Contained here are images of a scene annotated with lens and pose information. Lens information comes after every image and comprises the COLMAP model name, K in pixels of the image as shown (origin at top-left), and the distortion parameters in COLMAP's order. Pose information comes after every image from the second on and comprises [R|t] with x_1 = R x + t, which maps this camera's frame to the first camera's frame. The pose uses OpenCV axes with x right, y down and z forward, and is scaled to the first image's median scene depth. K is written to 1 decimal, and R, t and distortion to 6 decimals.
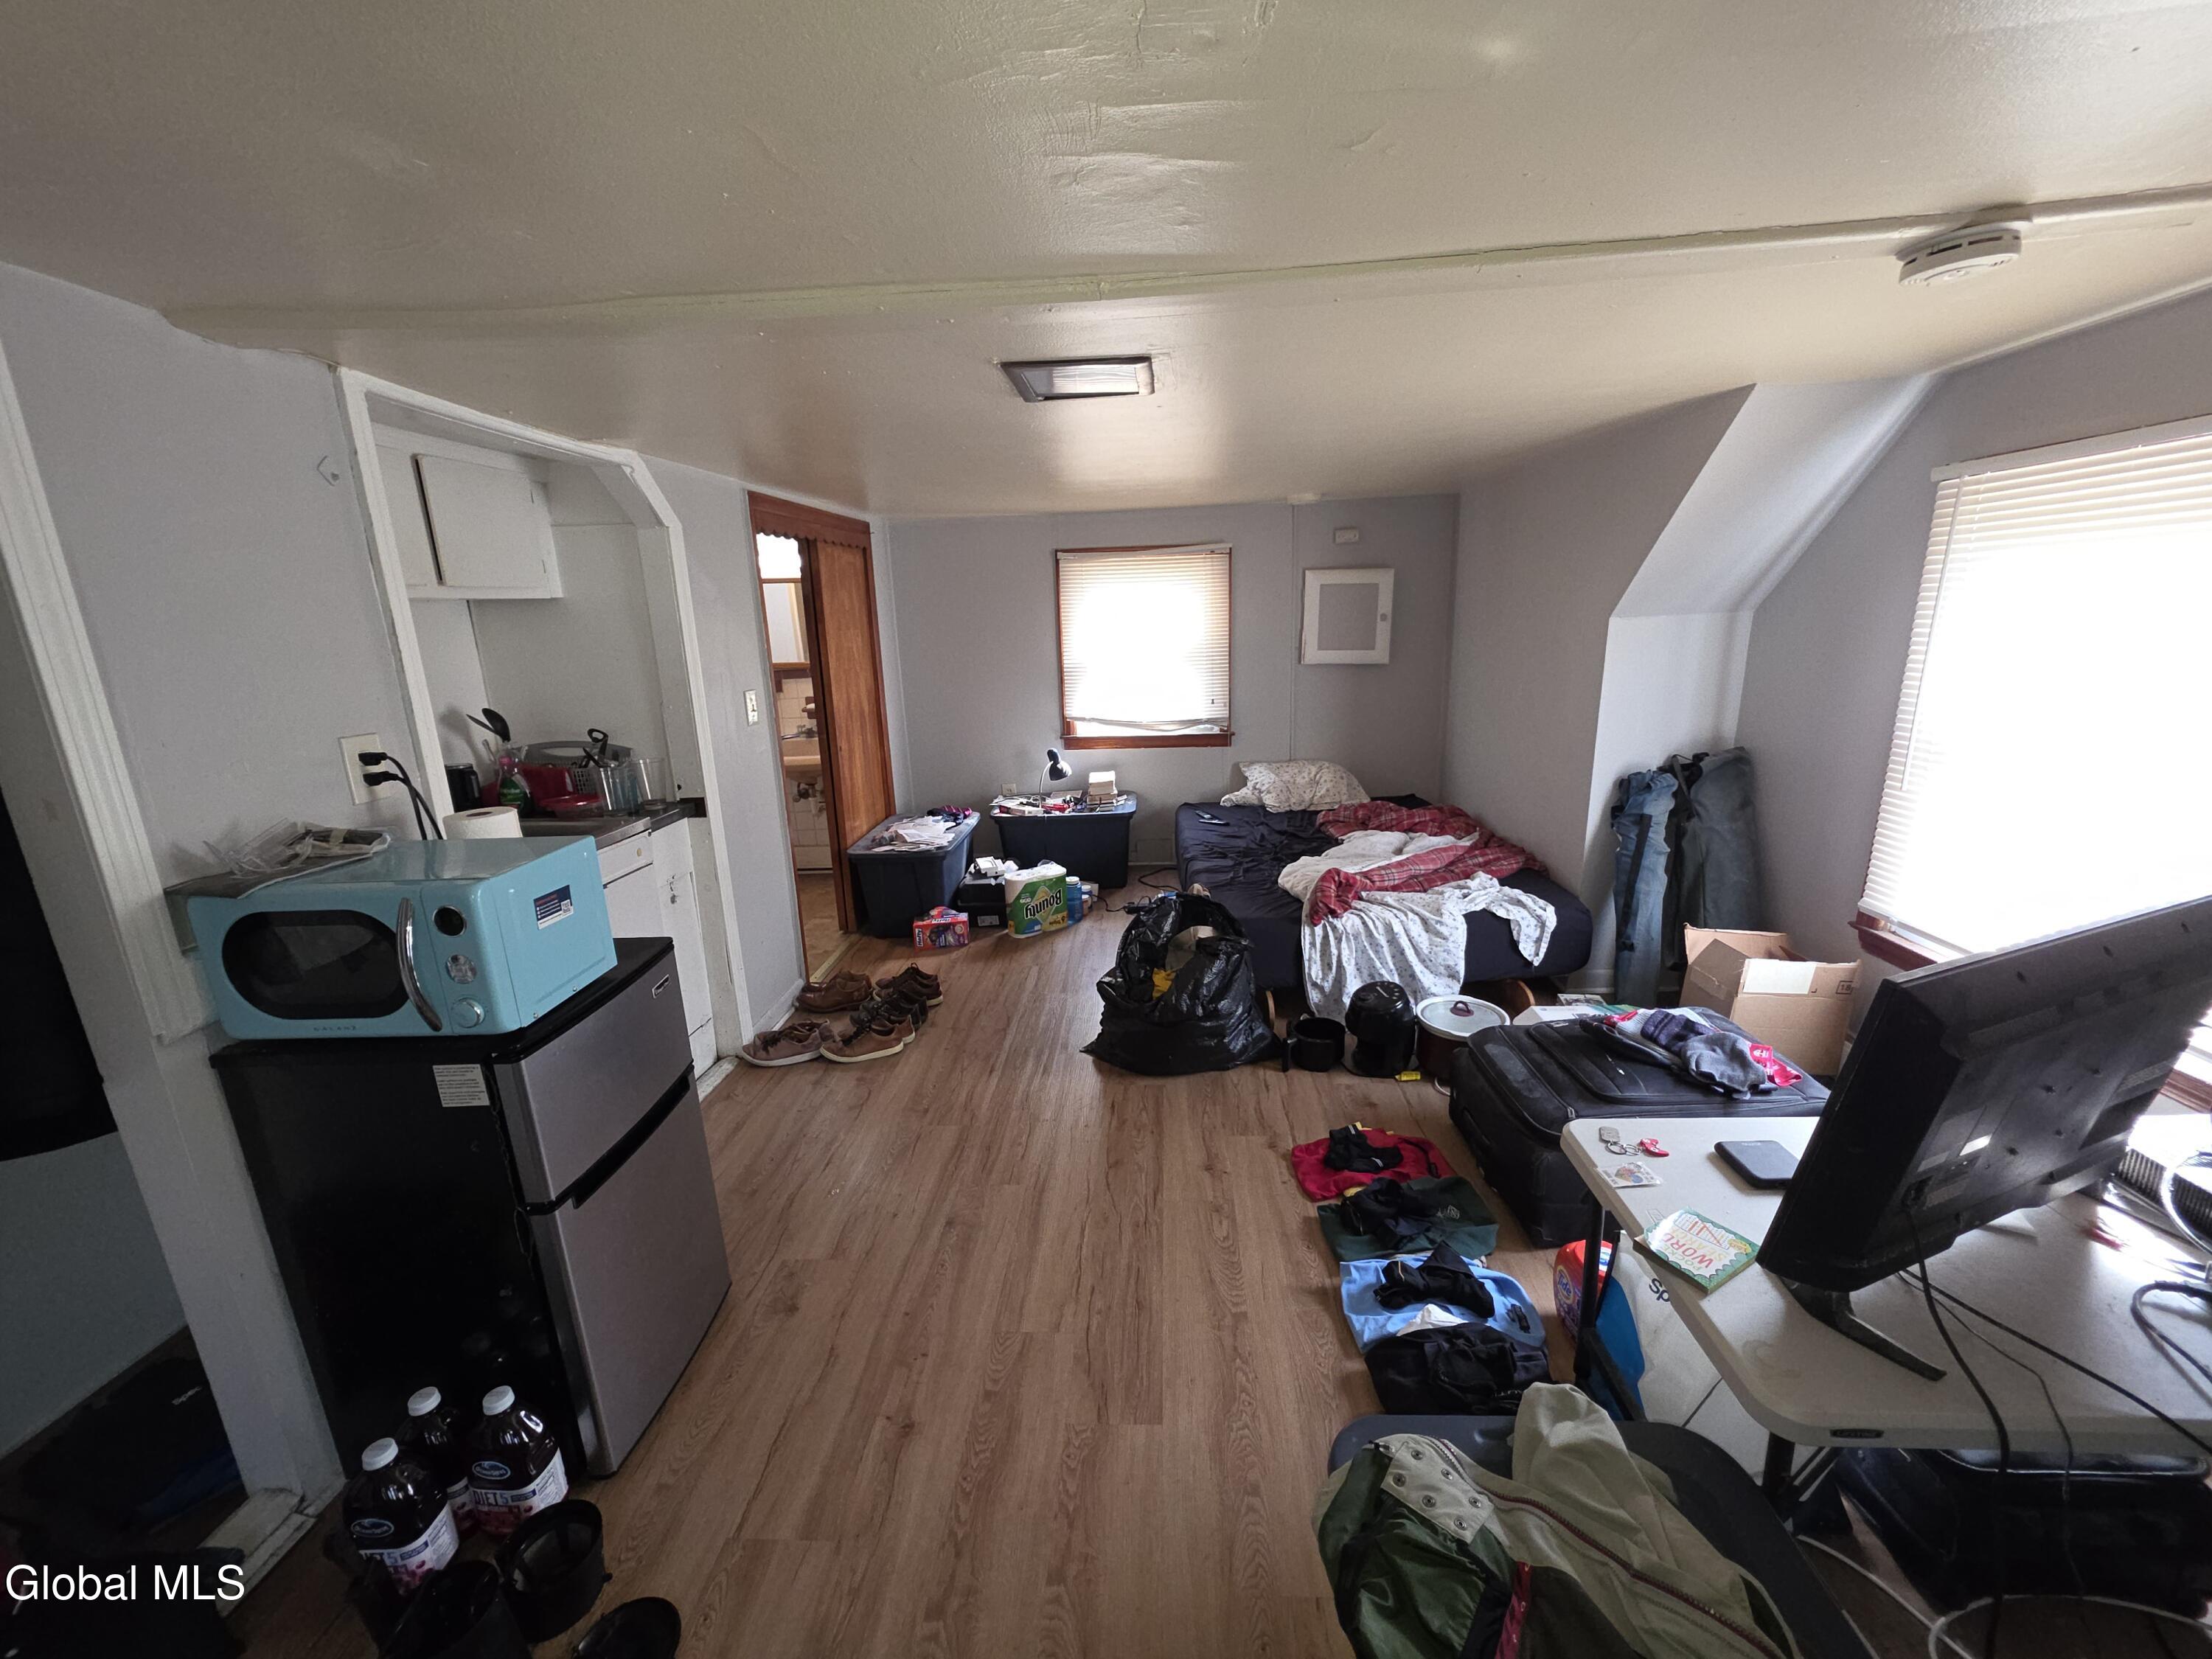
lens RADIAL K [[885.1, 0, 1110.6], [0, 885.1, 836.1], [0, 0, 1]] dist [-0.001156, 0.000396]
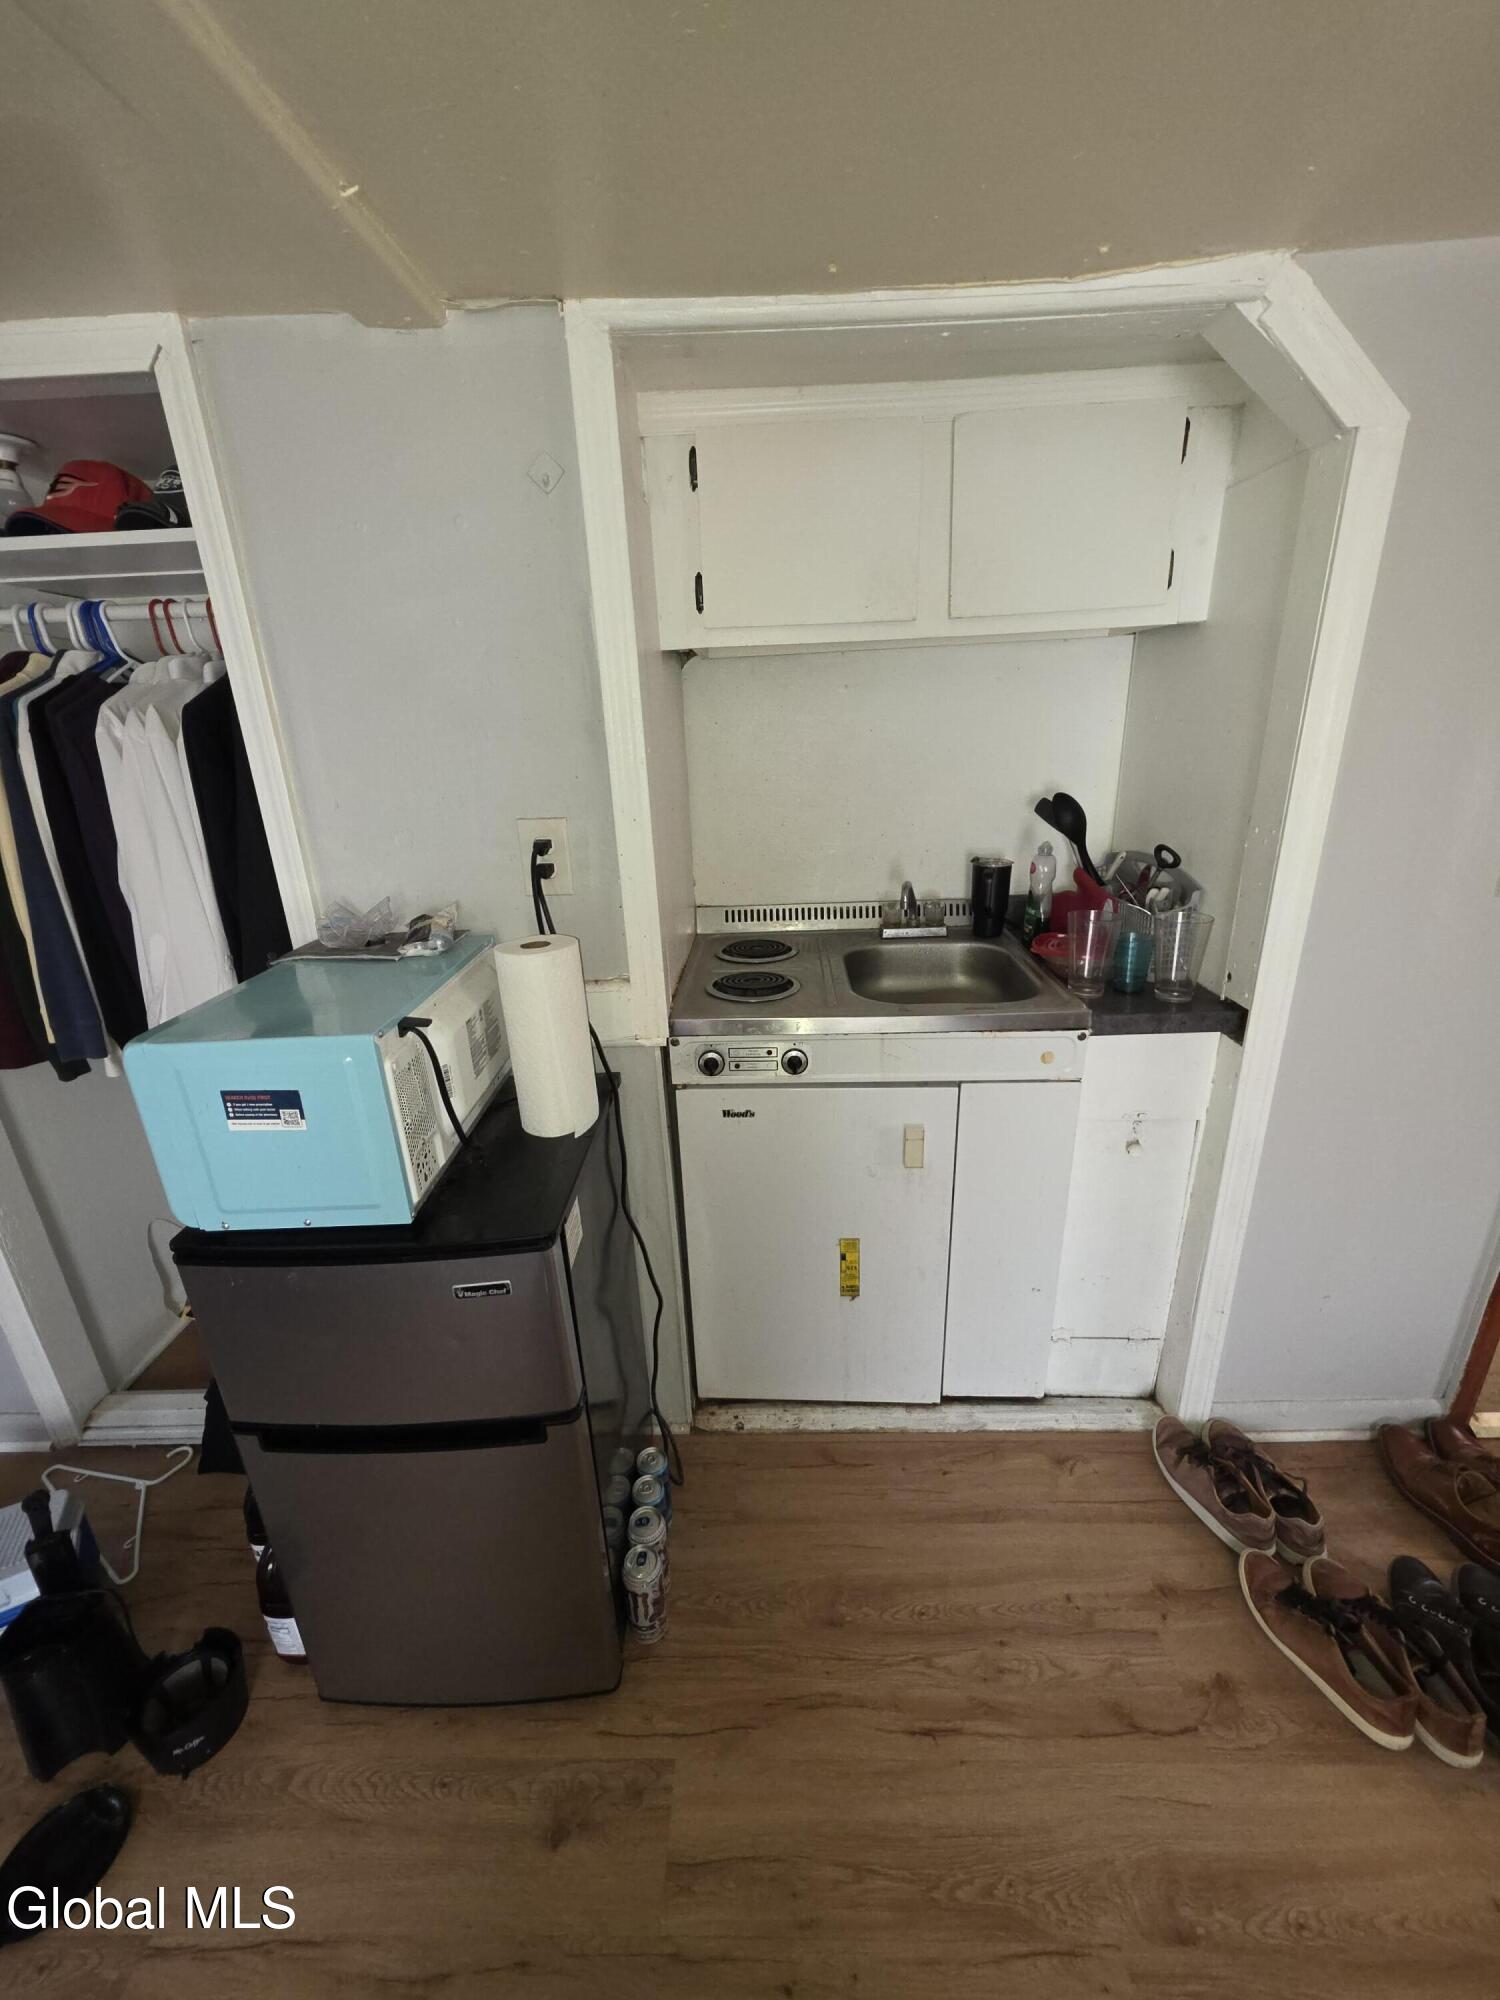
lens RADIAL K [[800.3, 0, 751.3], [0, 800.3, 1002.7], [0, 0, 1]] dist [-0.001156, 0.000396]
pose [[0.037528, 0.366019, -0.929850, -0.034796], [-0.210864, 0.912454, 0.350661, -0.163576], [0.976795, 0.182913, 0.111423, 0.708240]]
